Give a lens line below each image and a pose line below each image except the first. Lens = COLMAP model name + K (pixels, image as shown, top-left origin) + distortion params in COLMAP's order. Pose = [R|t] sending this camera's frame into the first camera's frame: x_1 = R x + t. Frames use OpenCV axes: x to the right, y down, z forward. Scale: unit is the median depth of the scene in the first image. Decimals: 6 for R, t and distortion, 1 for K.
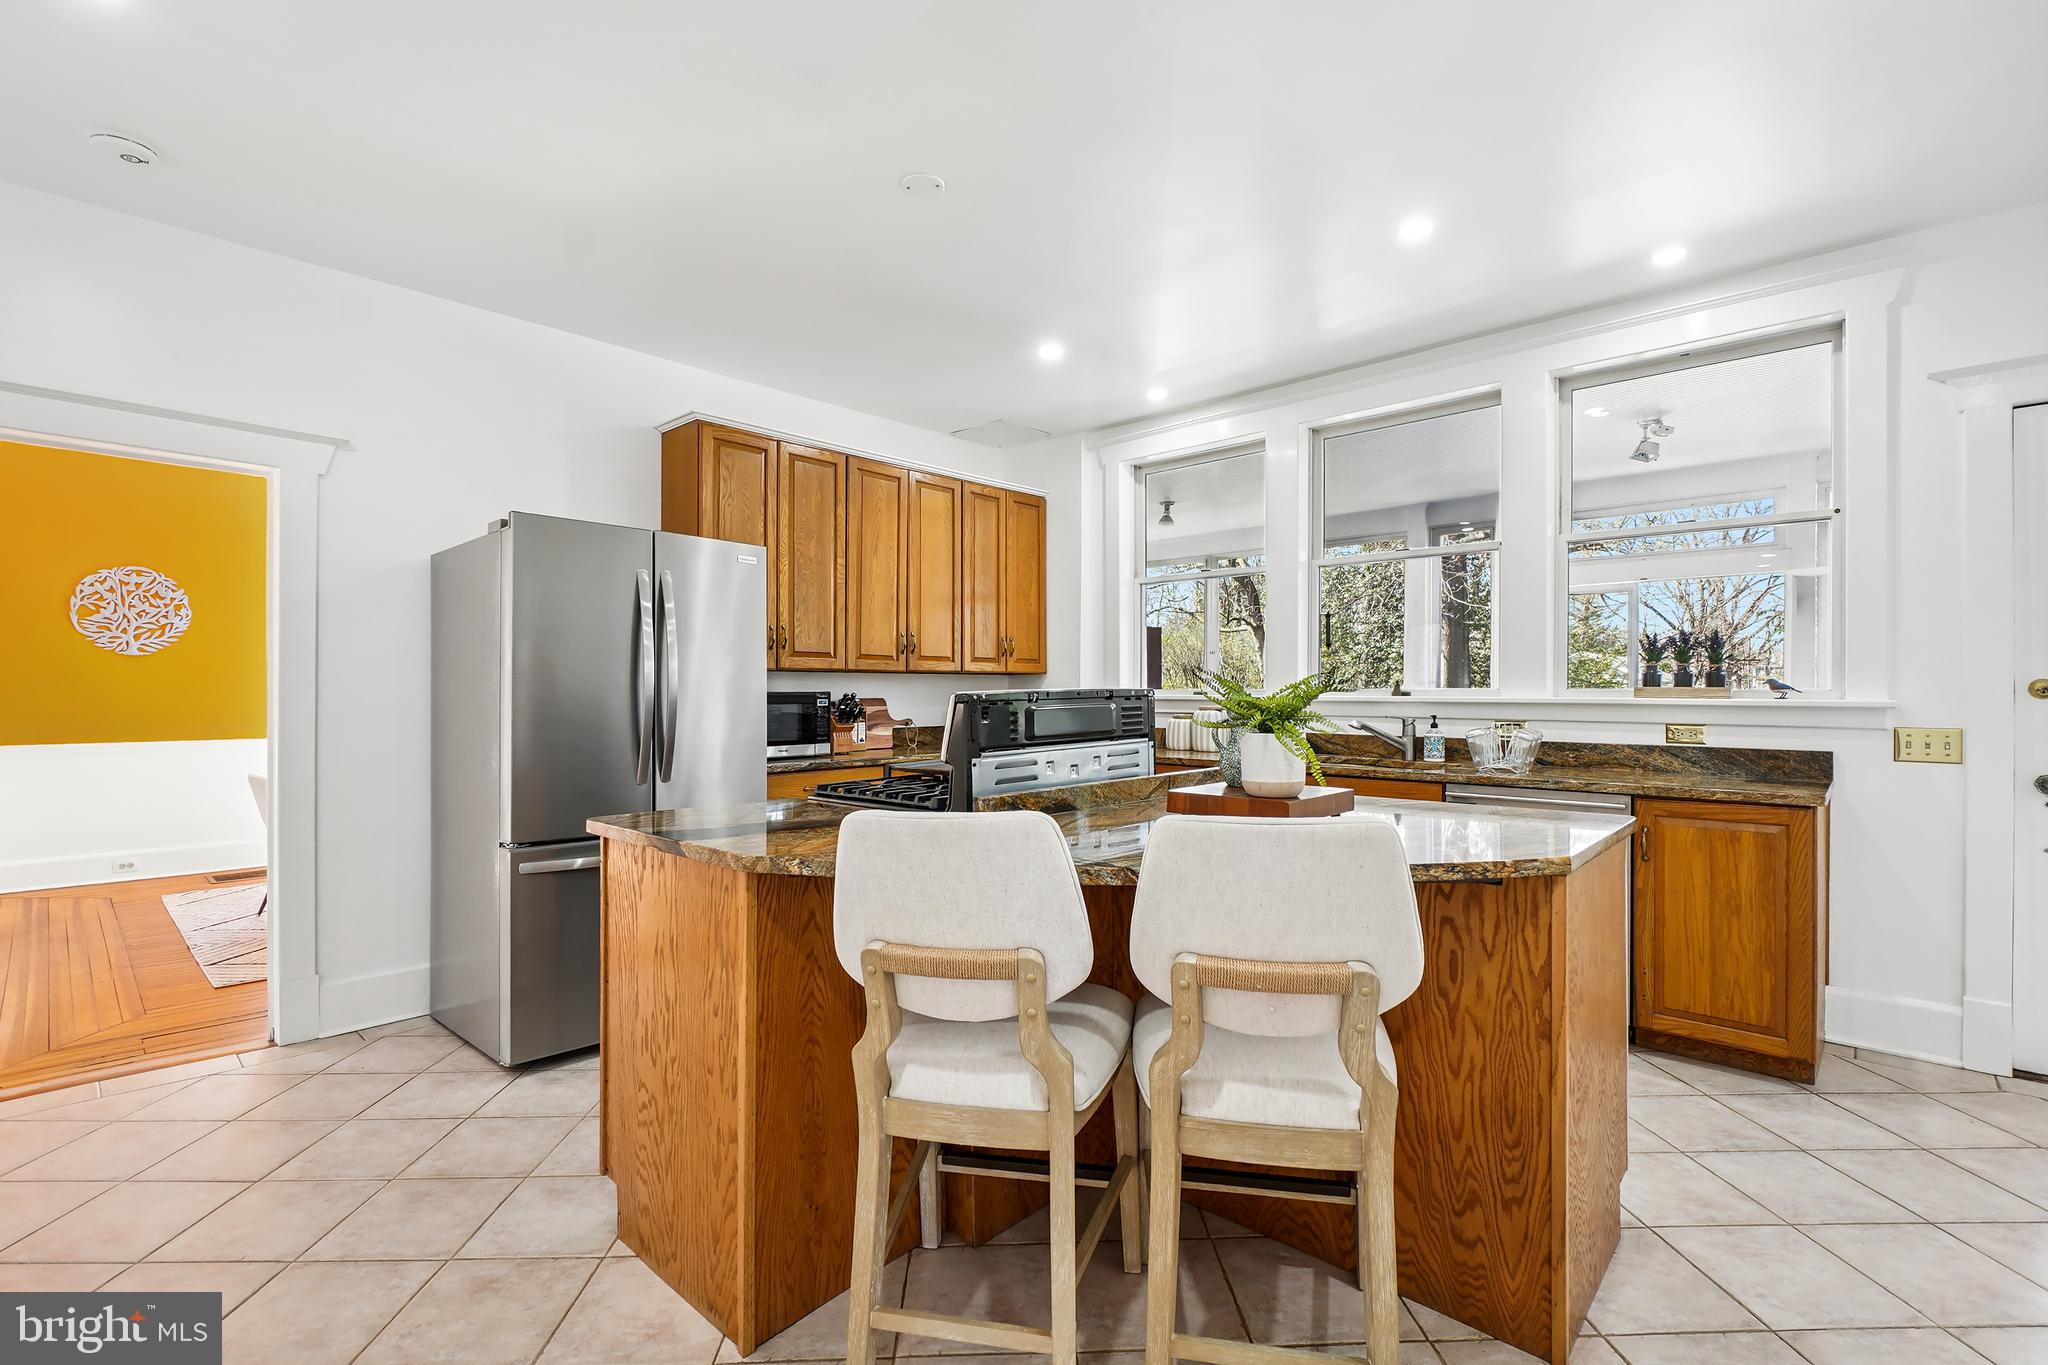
lens RADIAL K [[897.7, 0, 1039.9], [0, 897.7, 692.9], [0, 0, 1]] dist [-0.001763, -0.000695]
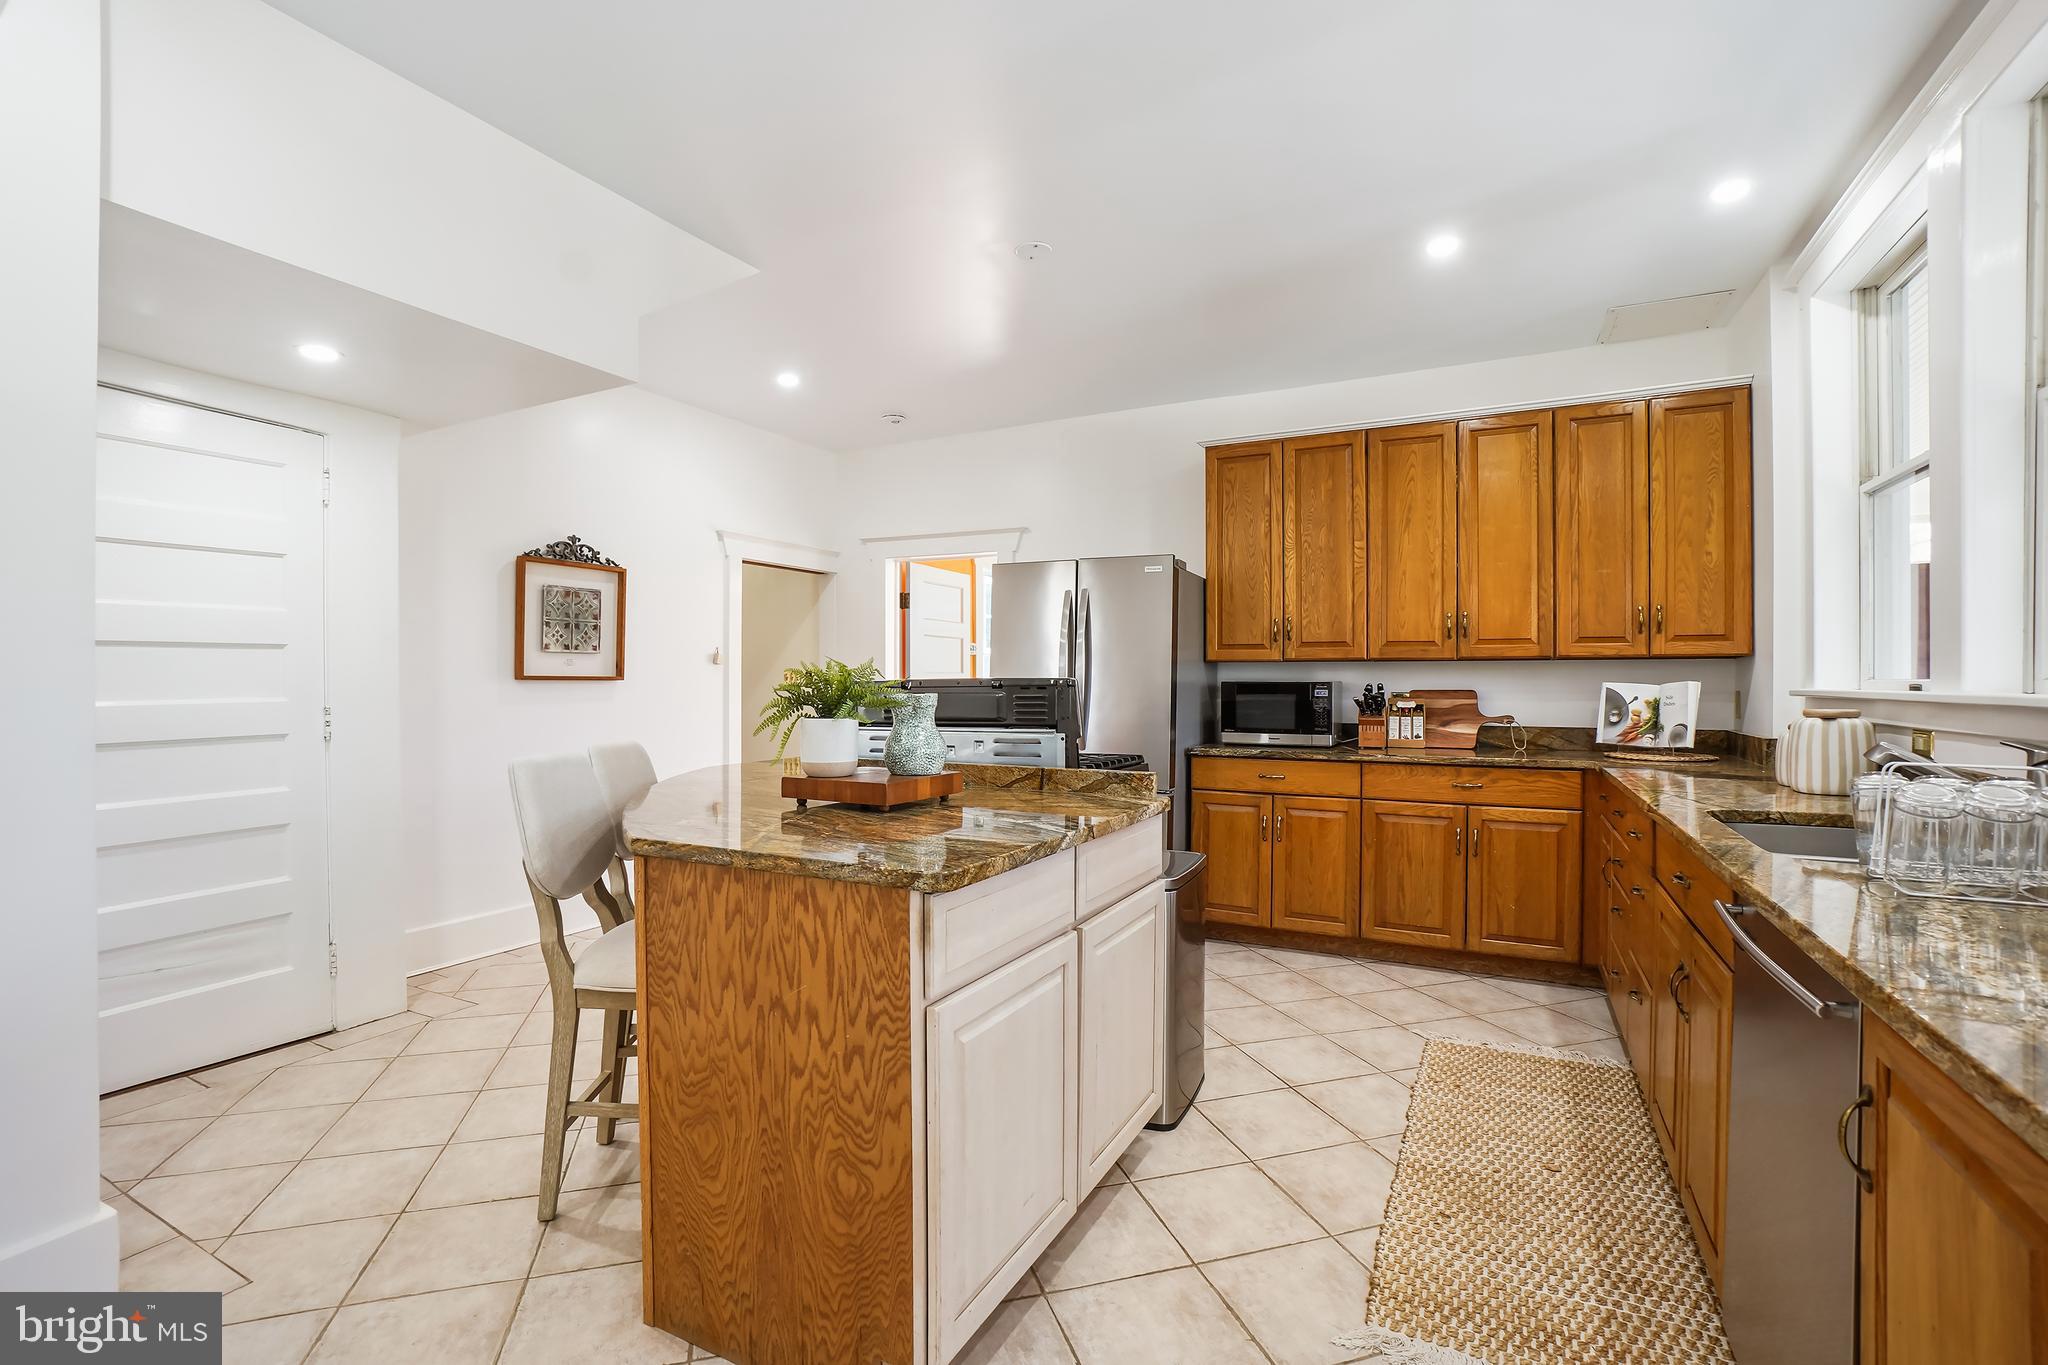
lens RADIAL K [[905.0, 0, 1037.3], [0, 905.0, 669.8], [0, 0, 1]] dist [-0.001389, 0.000284]
pose [[0.285590, -0.010371, -0.958296, 0.746226], [-0.004680, 0.999914, -0.012216, -0.001100], [0.958341, 0.007973, 0.285517, 0.501494]]
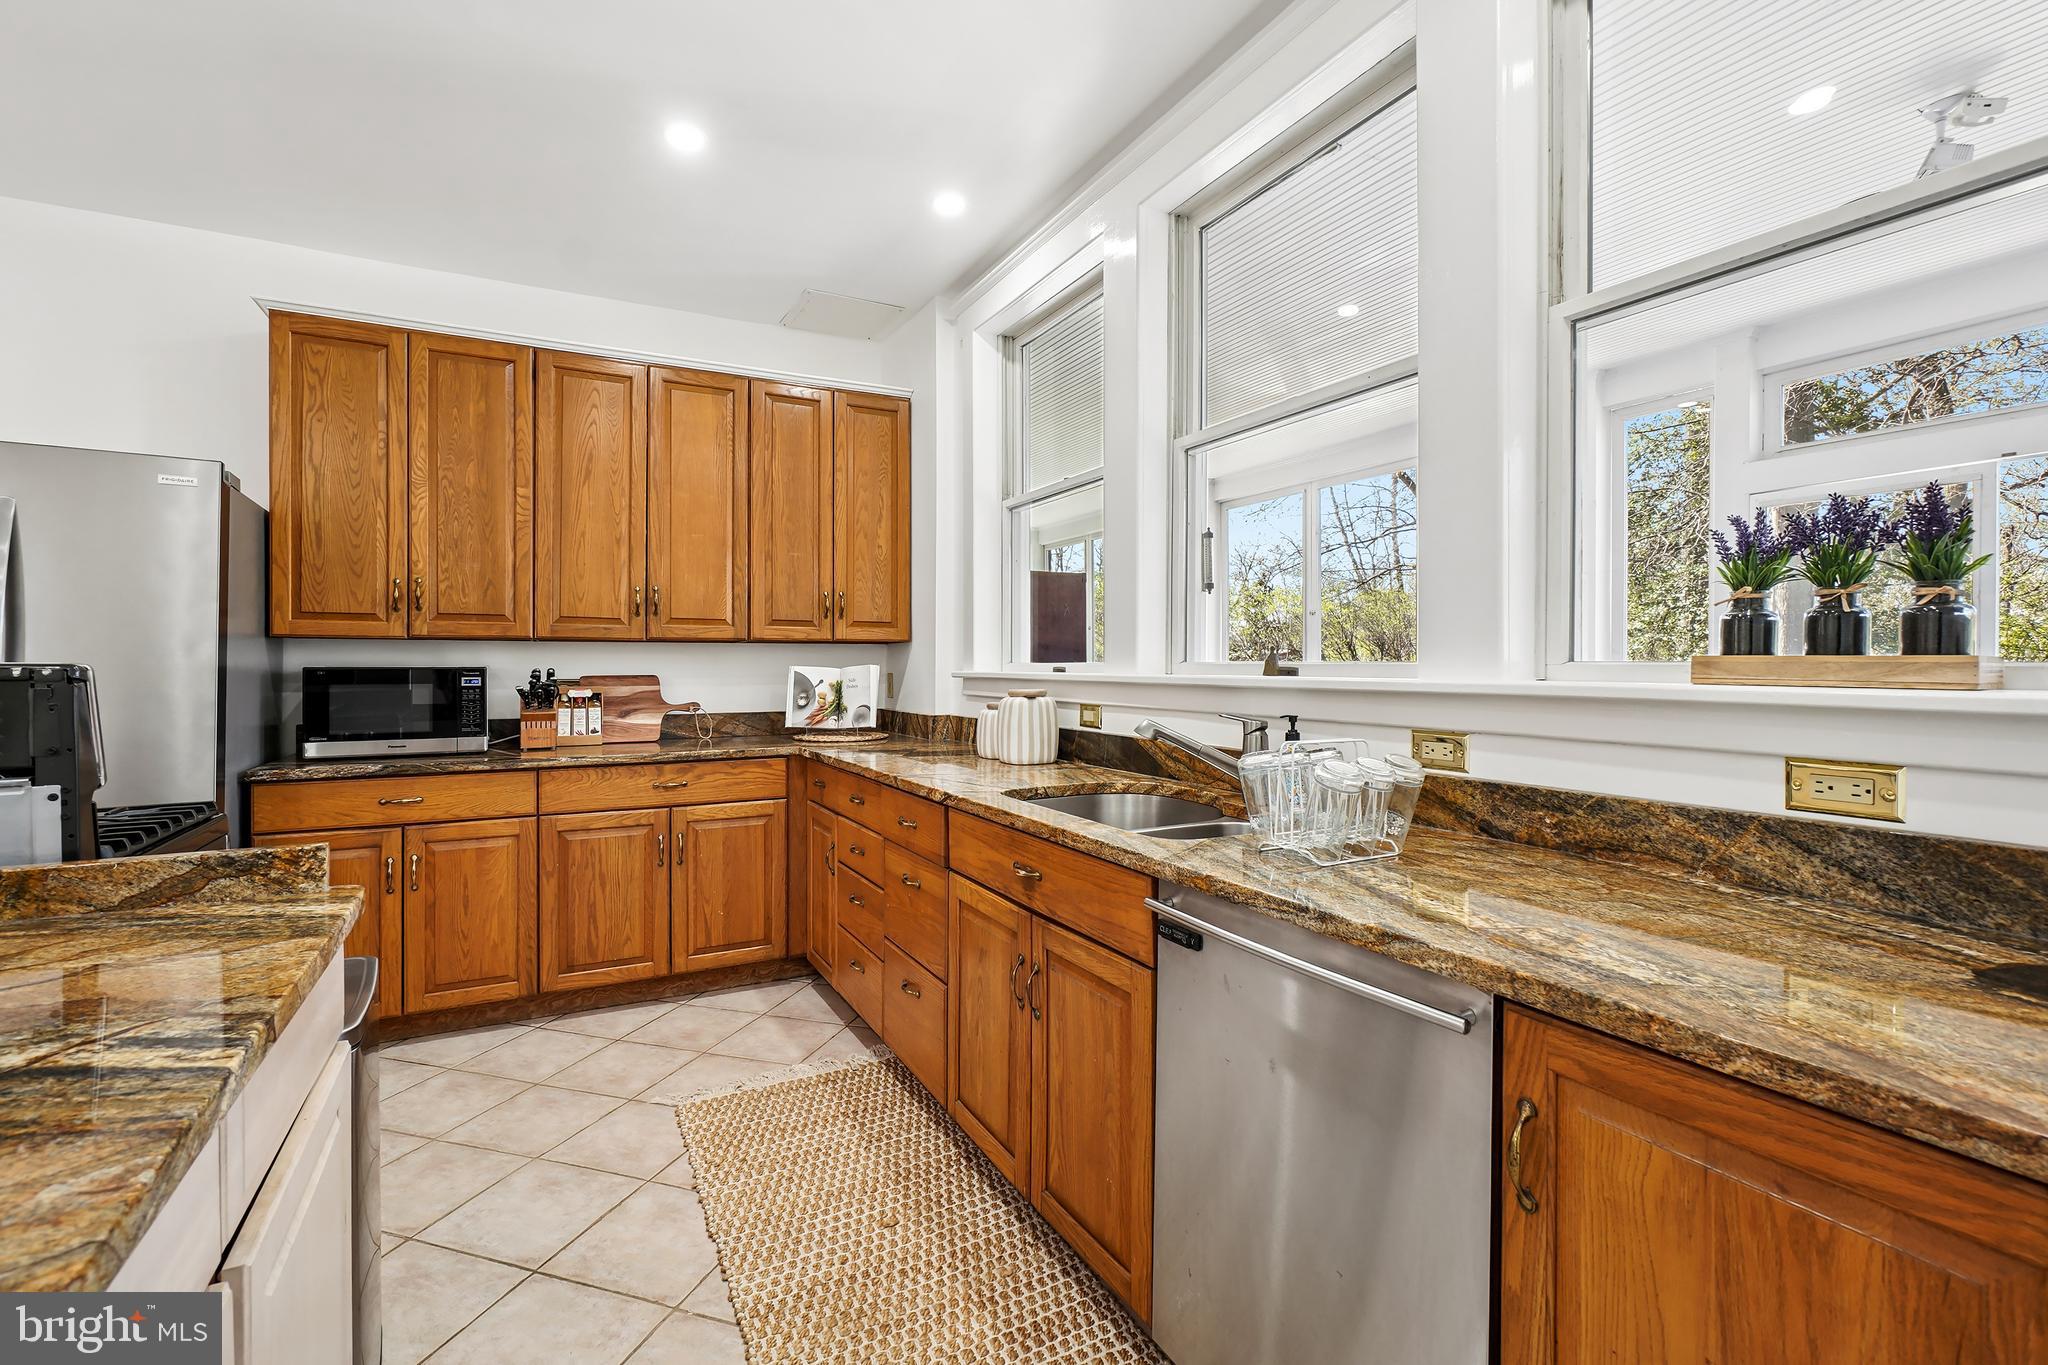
lens RADIAL K [[897.7, 0, 1009.7], [0, 897.7, 665.9], [0, 0, 1]] dist [-0.001763, -0.000695]
pose [[0.945200, 0.000107, -0.326493, 0.501643], [-0.000208, 1.000000, -0.000275, -0.002304], [0.326493, 0.000328, 0.945199, 0.533552]]
